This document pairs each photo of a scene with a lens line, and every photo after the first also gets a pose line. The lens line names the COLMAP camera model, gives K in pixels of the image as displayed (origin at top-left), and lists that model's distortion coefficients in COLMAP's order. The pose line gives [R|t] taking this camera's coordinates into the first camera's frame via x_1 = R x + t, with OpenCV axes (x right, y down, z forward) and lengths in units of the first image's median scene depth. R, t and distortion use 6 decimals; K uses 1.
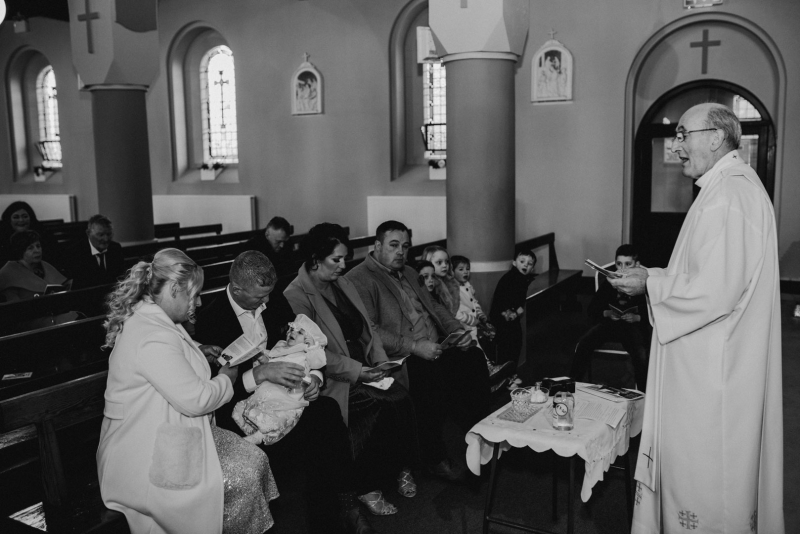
lens RADIAL K [[762.7, 0, 401.4], [0, 762.7, 262.6], [0, 0, 1]] dist [-0.028846, 0.000000]
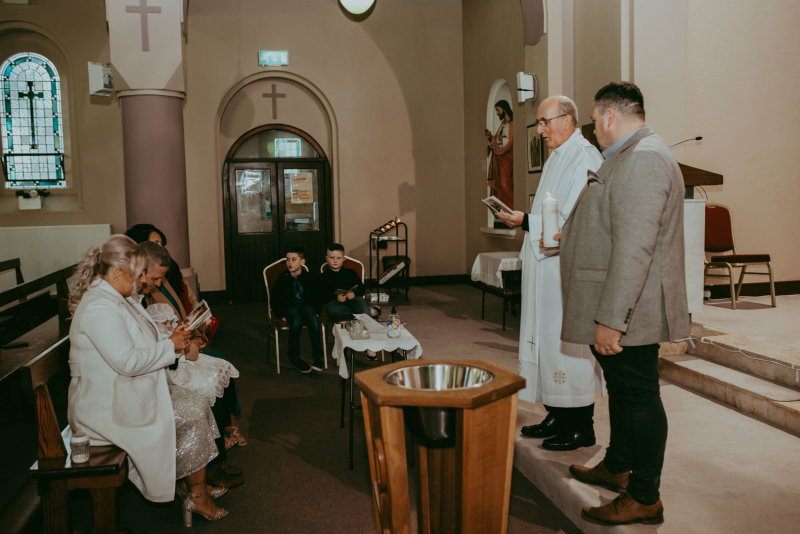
lens RADIAL K [[762.7, 0, 399.2], [0, 762.7, 266.9], [0, 0, 1]] dist [-0.028846, 0.000000]
pose [[0.776250, -0.059182, 0.627641, -0.199934], [0.090472, 0.995736, -0.018002, 0.026682], [-0.623899, 0.070758, 0.778295, -0.063841]]
